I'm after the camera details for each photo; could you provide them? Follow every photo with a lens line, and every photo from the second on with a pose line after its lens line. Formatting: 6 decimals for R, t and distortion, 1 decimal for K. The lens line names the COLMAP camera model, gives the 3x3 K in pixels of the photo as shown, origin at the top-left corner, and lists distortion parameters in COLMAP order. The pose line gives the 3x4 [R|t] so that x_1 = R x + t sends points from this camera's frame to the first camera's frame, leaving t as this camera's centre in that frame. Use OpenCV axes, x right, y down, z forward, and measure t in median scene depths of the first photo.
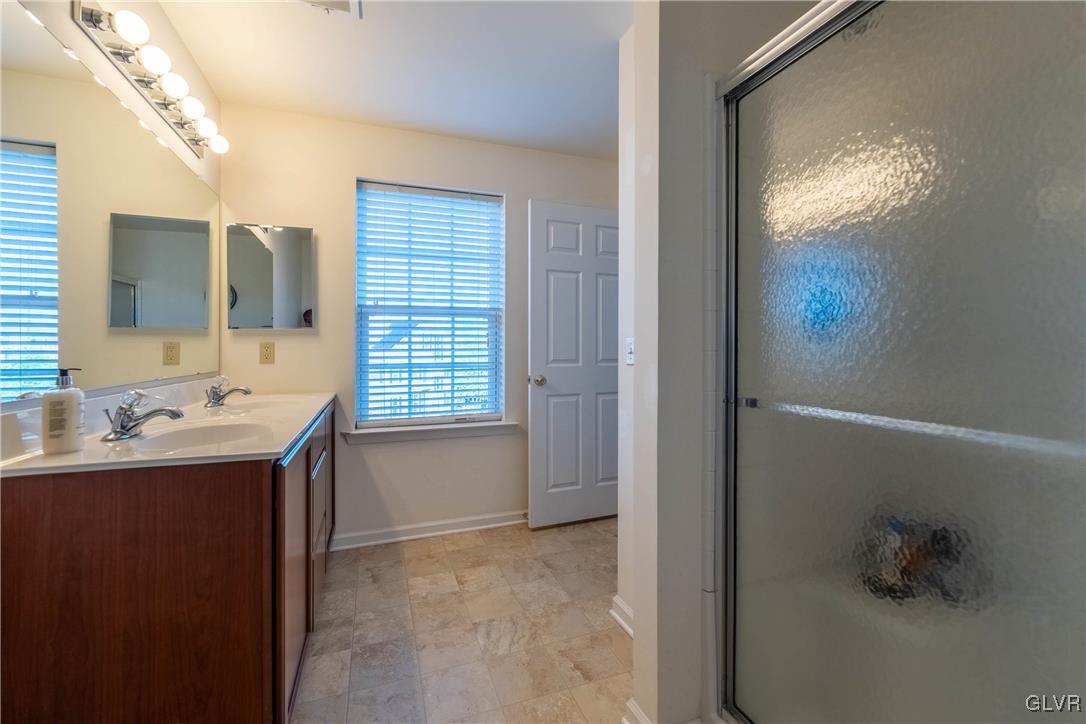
lens RADIAL K [[445.9, 0, 546.2], [0, 445.9, 357.2], [0, 0, 1]] dist [-0.004476, -0.000272]
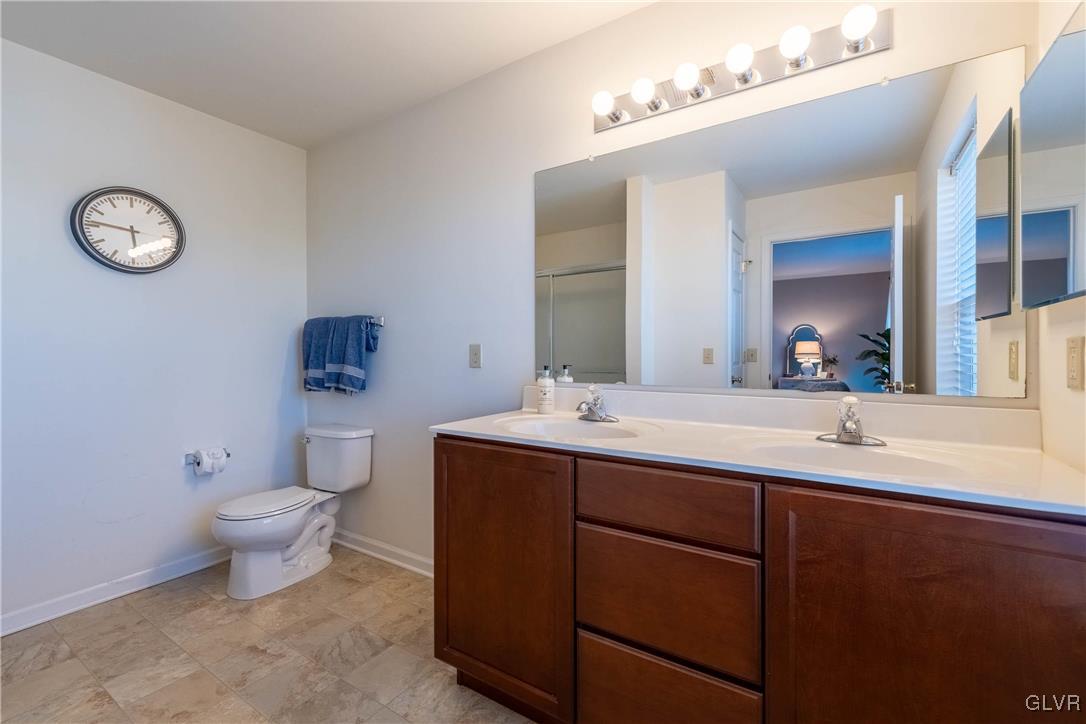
lens RADIAL K [[445.9, 0, 542.1], [0, 445.9, 355.9], [0, 0, 1]] dist [-0.004476, -0.000272]
pose [[-0.799159, 0.005664, -0.601093, -0.337552], [-0.004109, 0.999881, 0.014885, -0.026108], [0.601105, 0.014365, -0.799041, 2.000144]]
